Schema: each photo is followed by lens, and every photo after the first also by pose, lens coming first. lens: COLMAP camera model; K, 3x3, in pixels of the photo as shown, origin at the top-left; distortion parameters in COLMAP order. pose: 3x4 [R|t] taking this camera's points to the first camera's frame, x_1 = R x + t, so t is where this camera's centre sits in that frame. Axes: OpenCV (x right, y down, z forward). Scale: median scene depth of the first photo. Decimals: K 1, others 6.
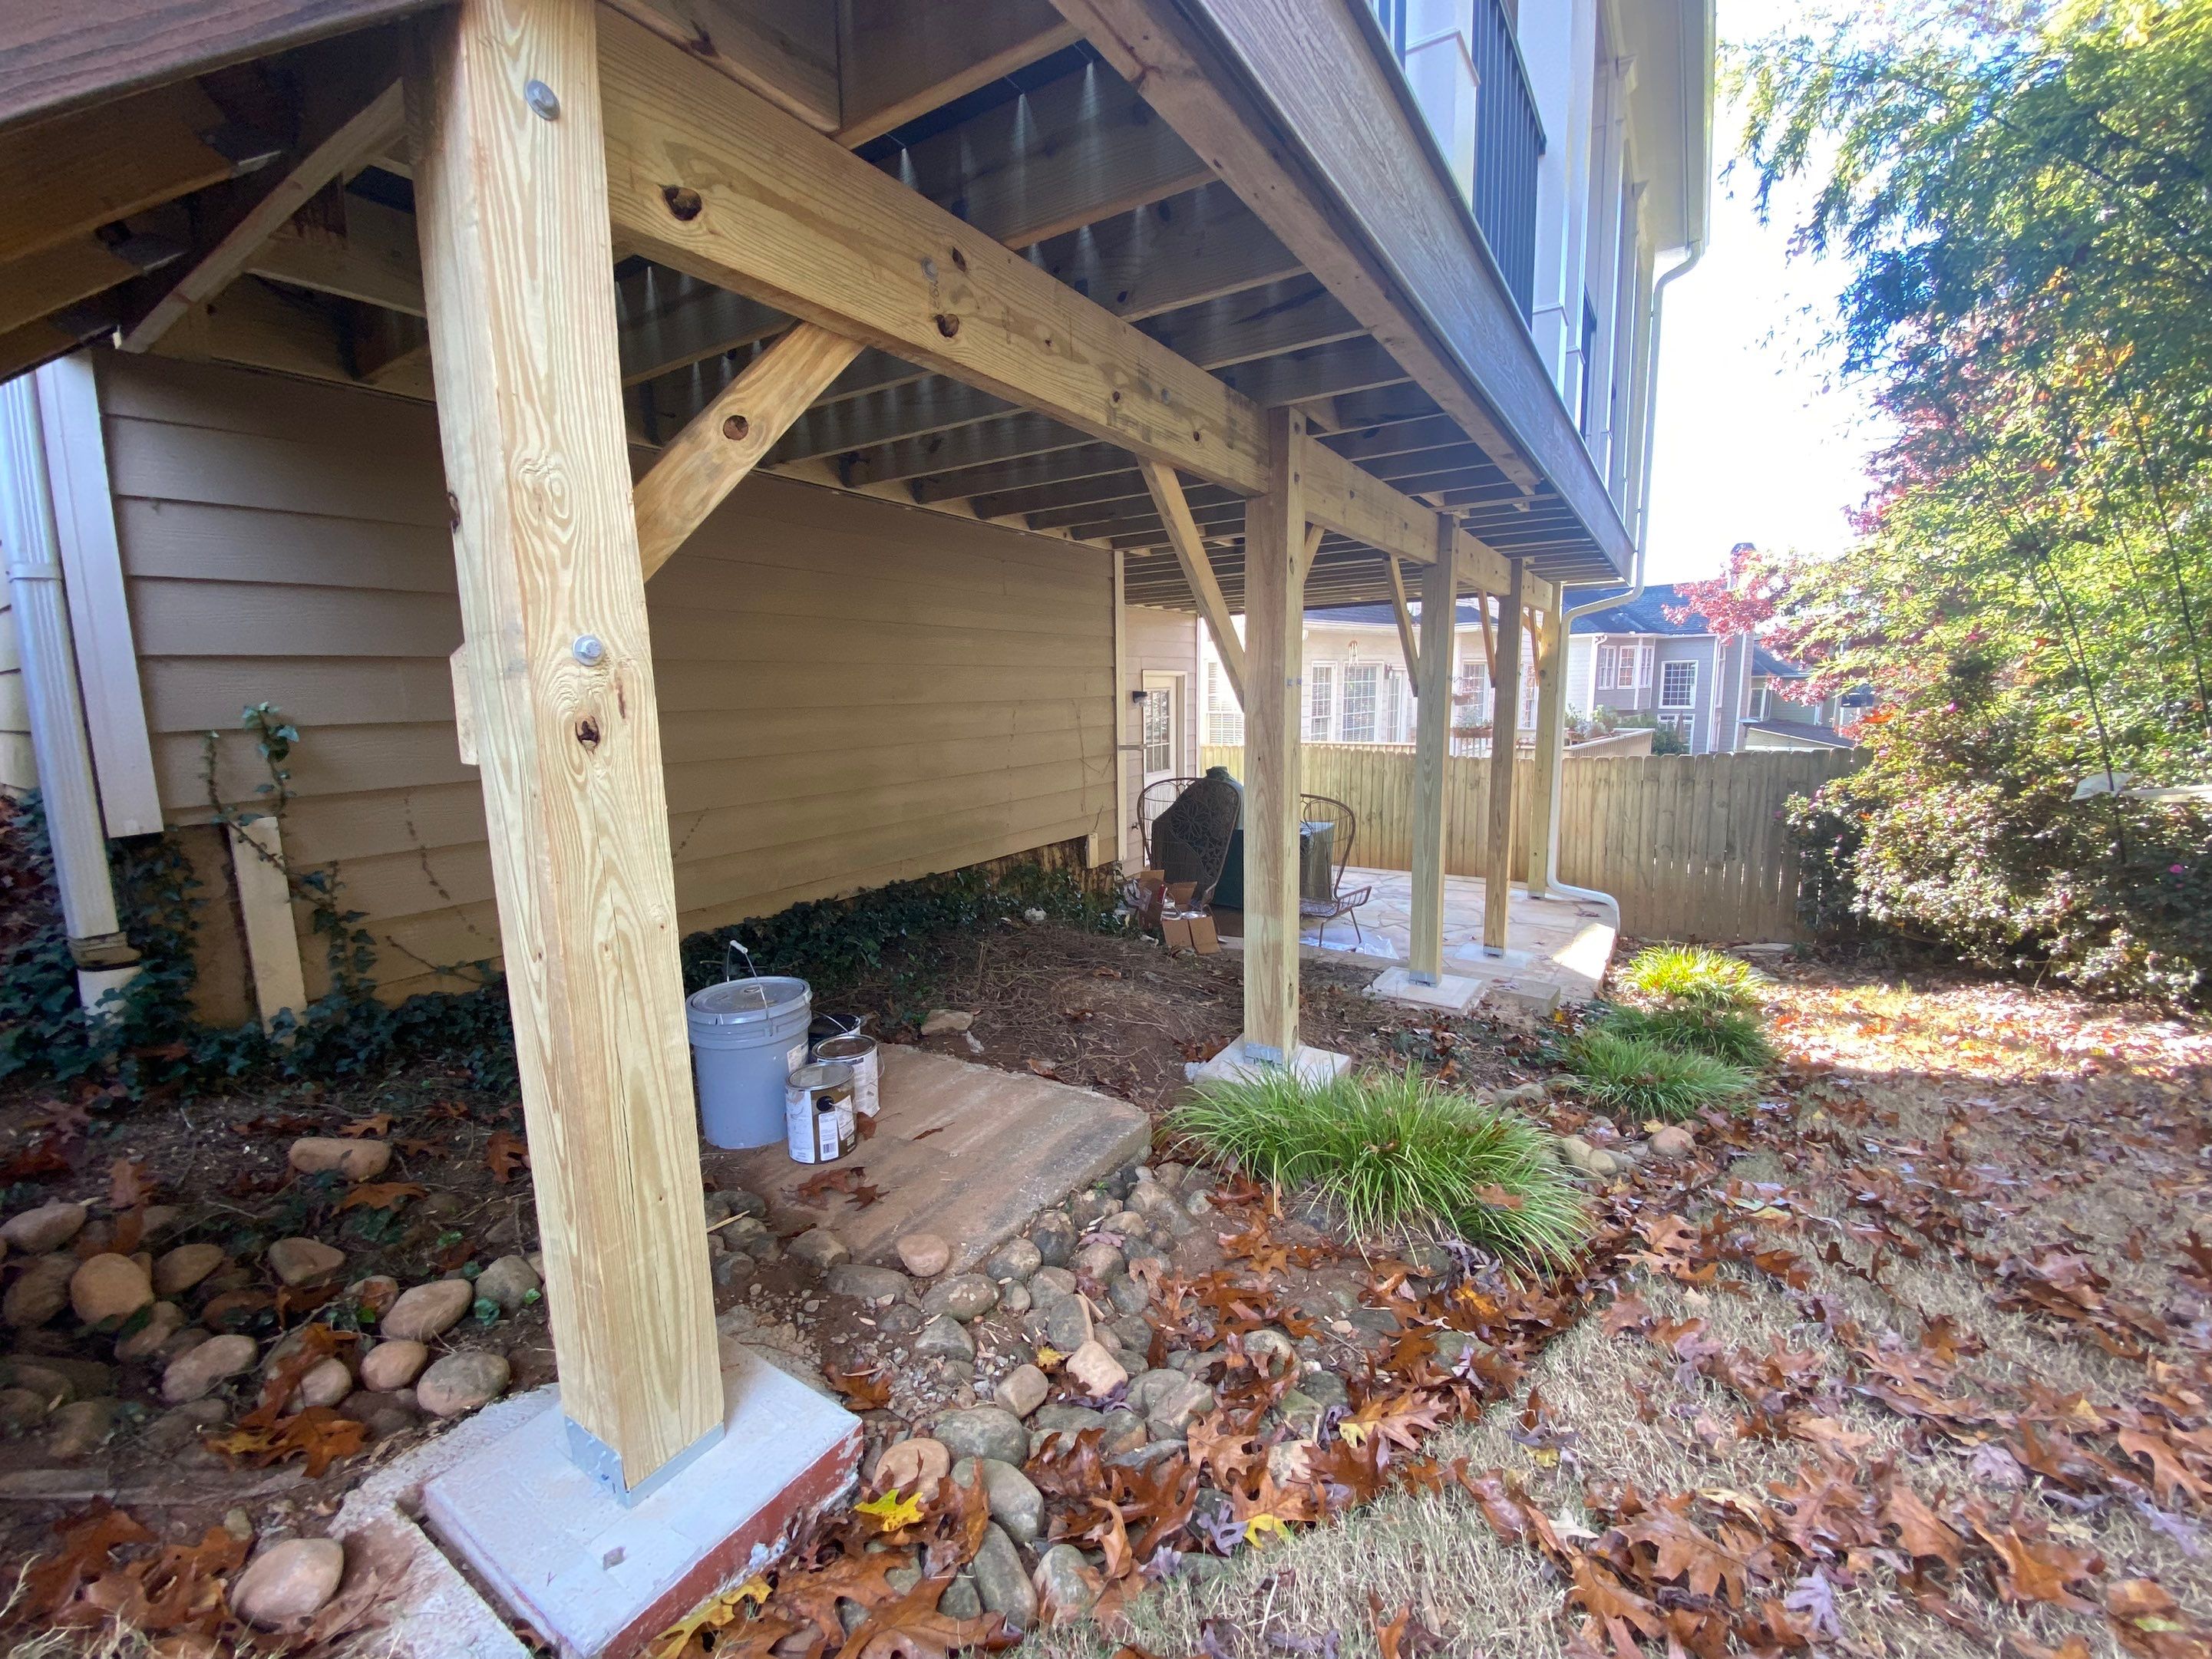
lens RADIAL K [[906.1, 0, 1105.0], [0, 906.1, 807.2], [0, 0, 1]] dist [0.053782, -0.031502]
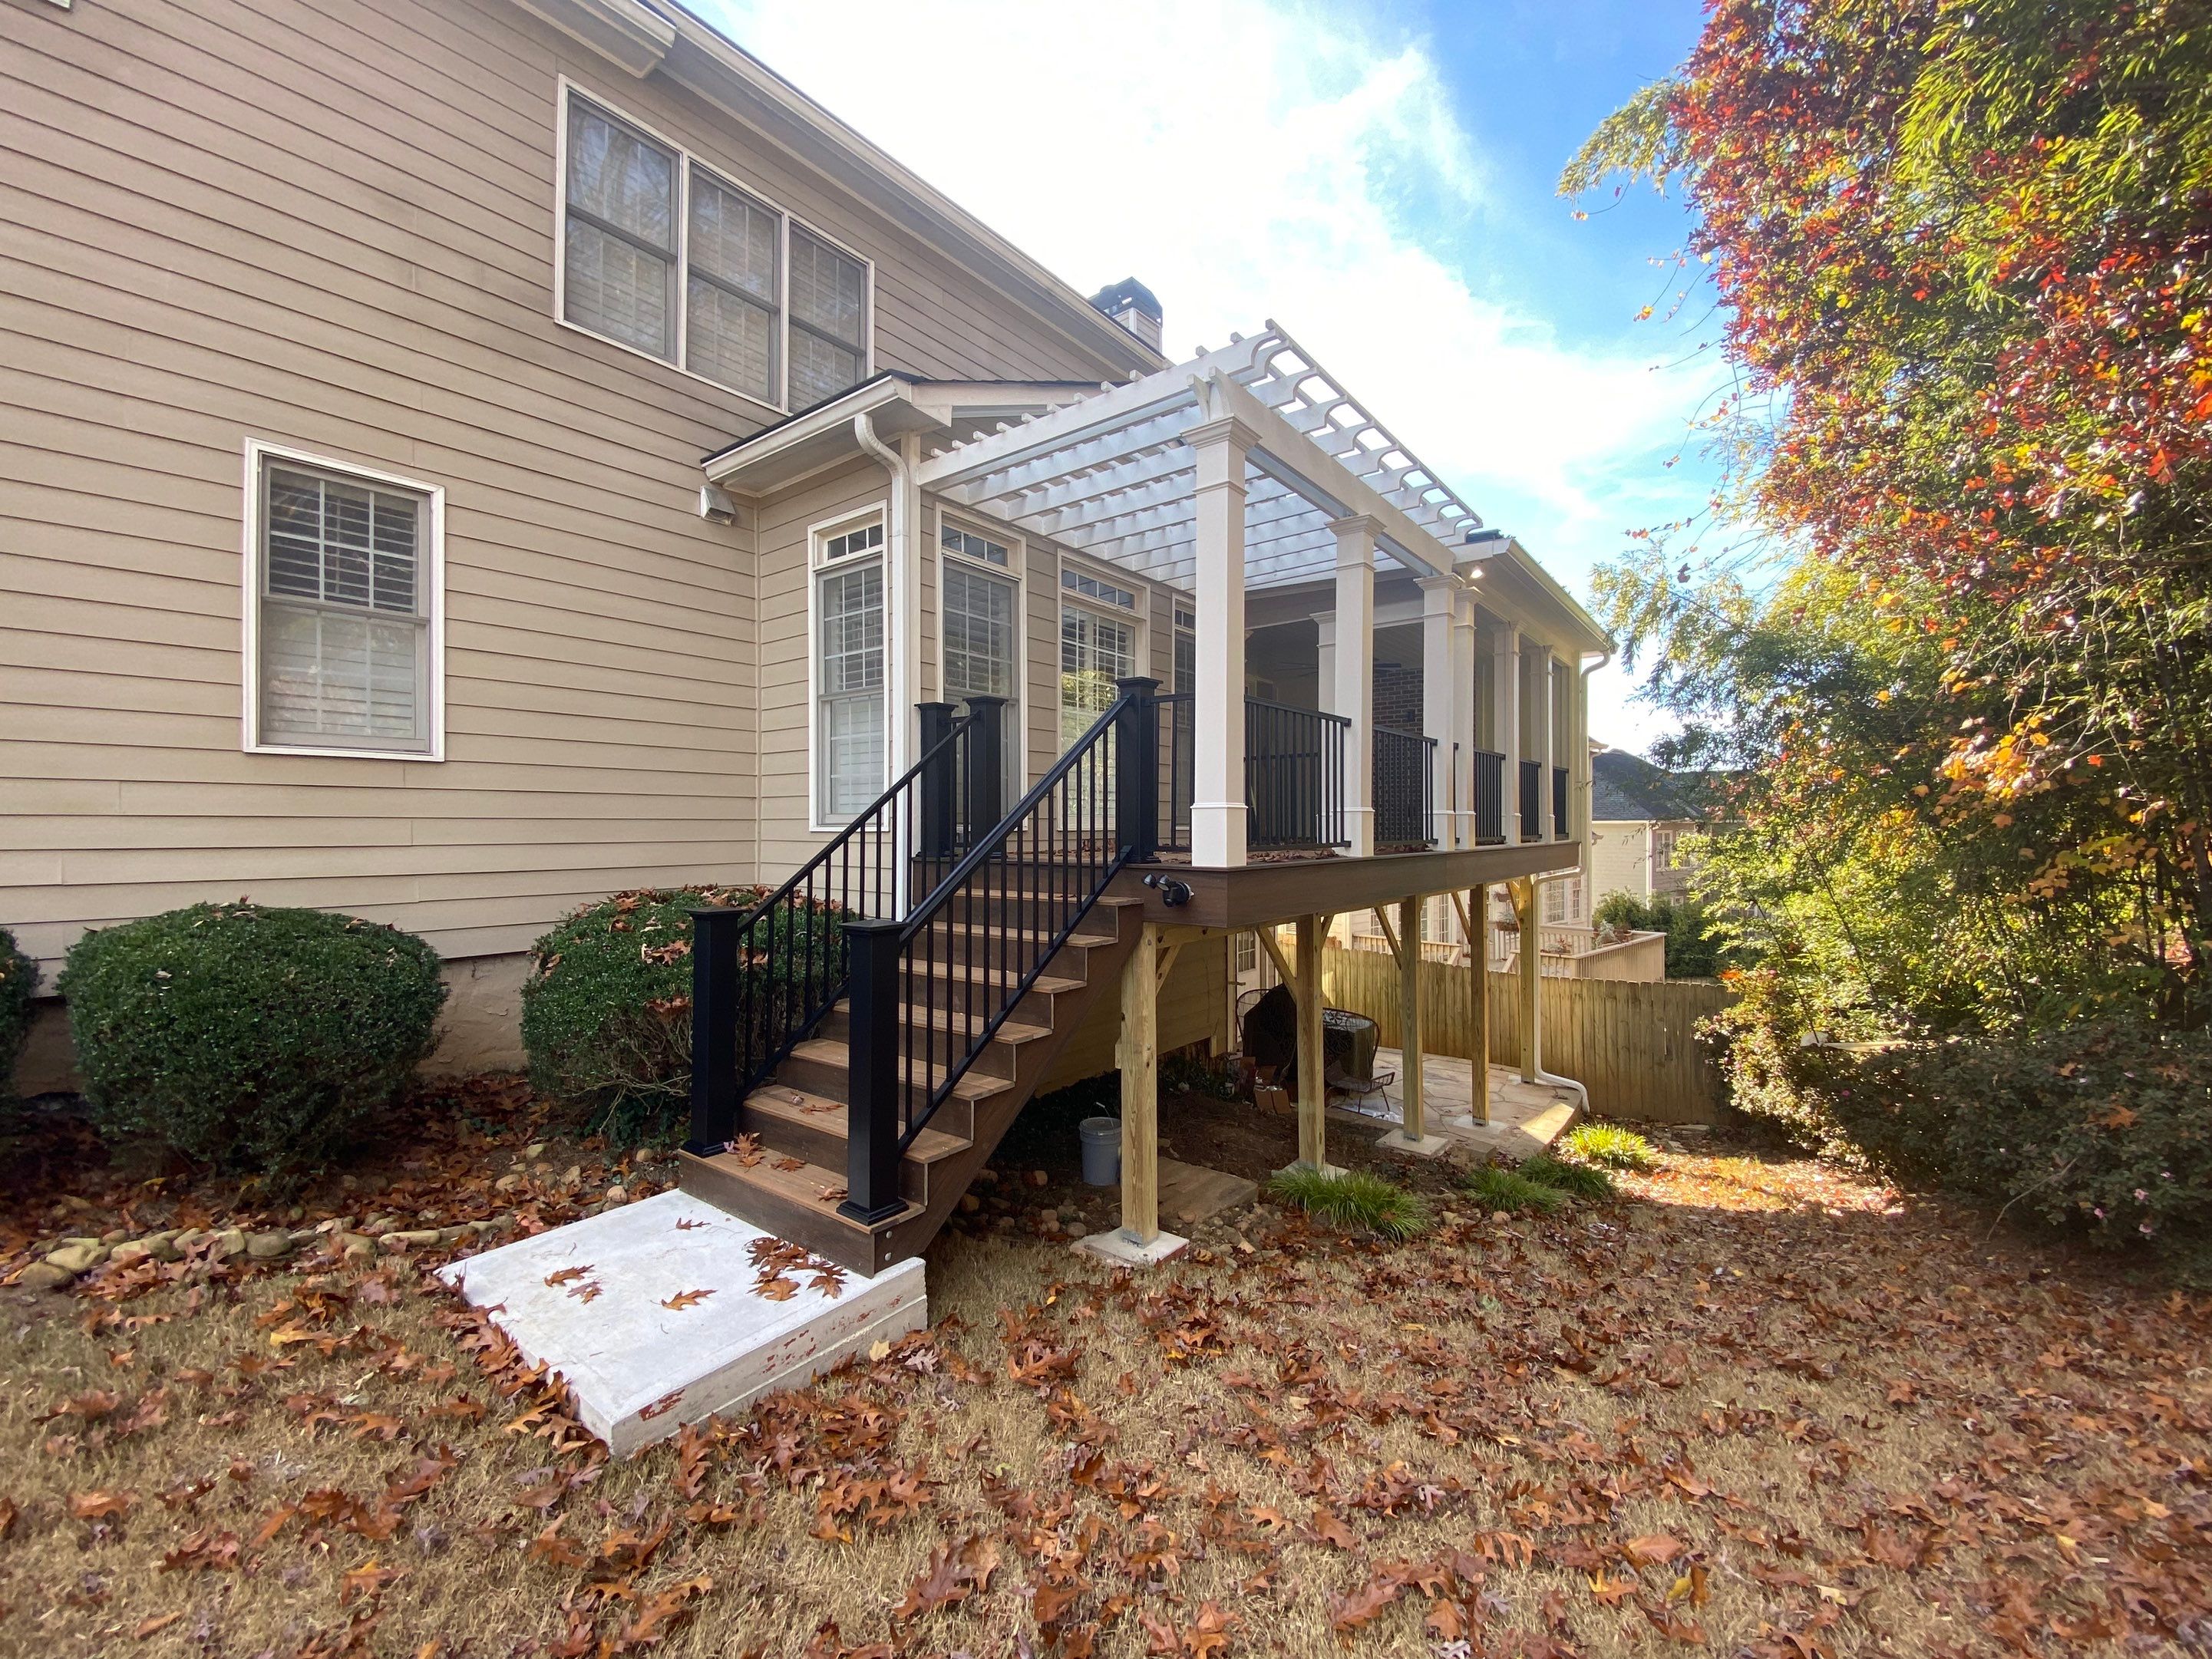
lens RADIAL K [[895.3, 0, 1098.3], [0, 895.3, 828.4], [0, 0, 1]] dist [0.035902, -0.032862]
pose [[0.995512, 0.021801, -0.092085, -0.081991], [-0.033669, 0.991025, -0.129368, -0.133939], [0.088439, 0.131888, 0.987312, -0.729147]]
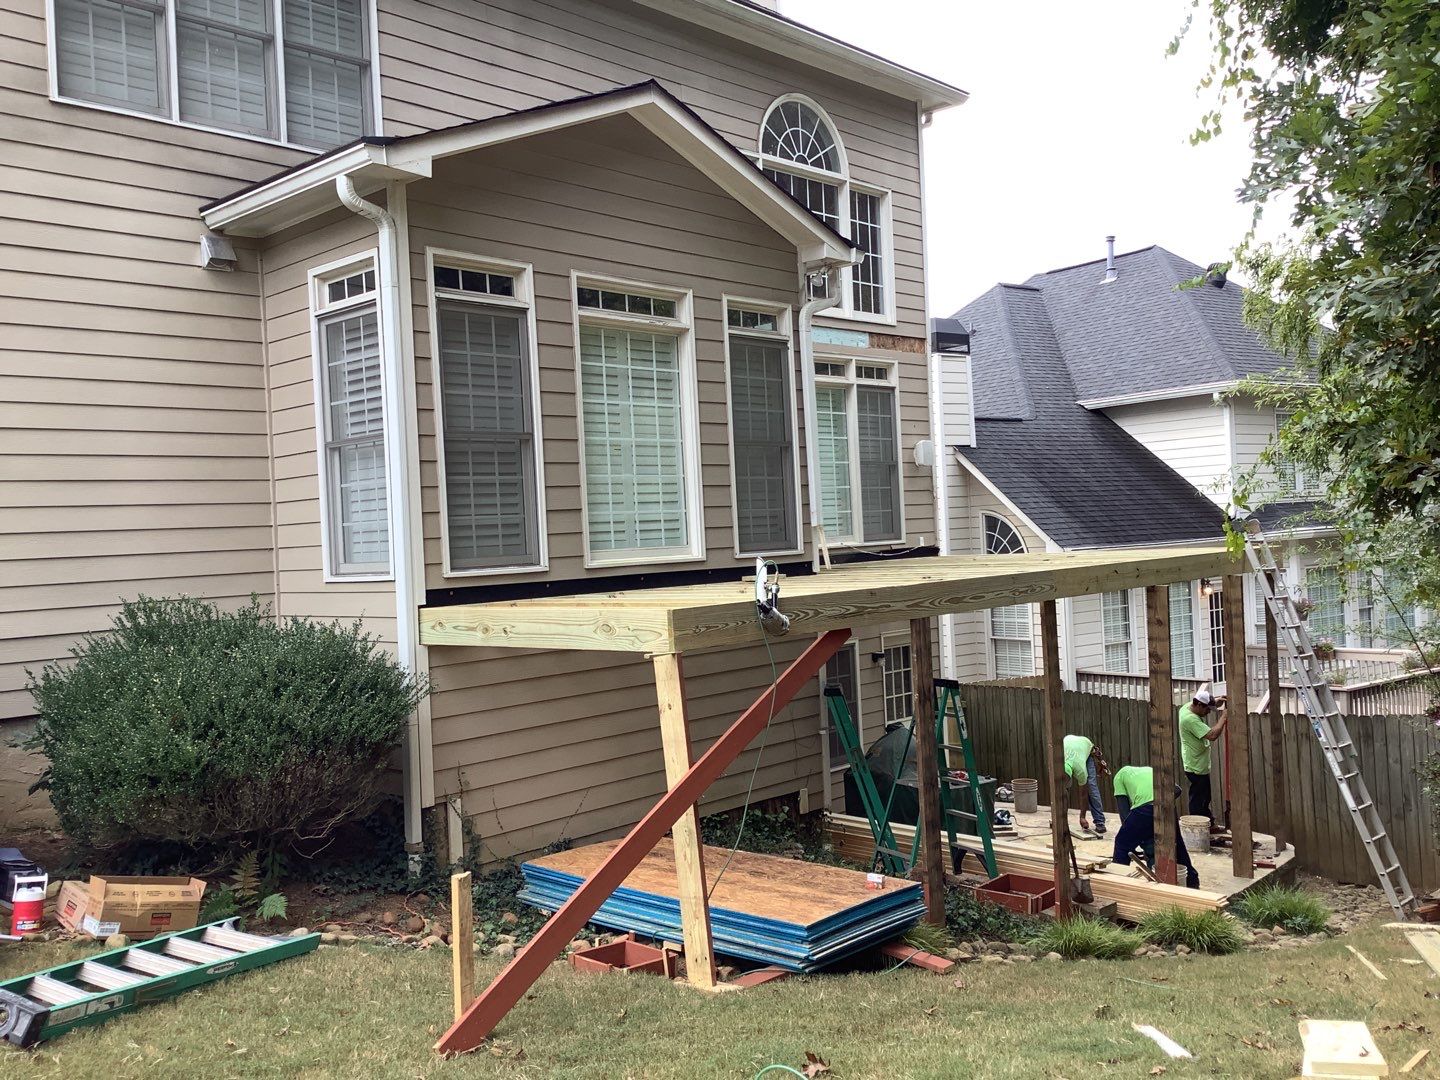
lens RADIAL K [[1296.2, 0, 720.0], [0, 1296.2, 540.0], [0, 0, 1]] dist [0.095714, -0.170975]
pose [[0.983630, -0.025026, -0.178453, 0.243141], [0.002380, 0.992027, -0.126003, -0.110362], [0.180183, 0.123516, 0.975847, -1.162153]]
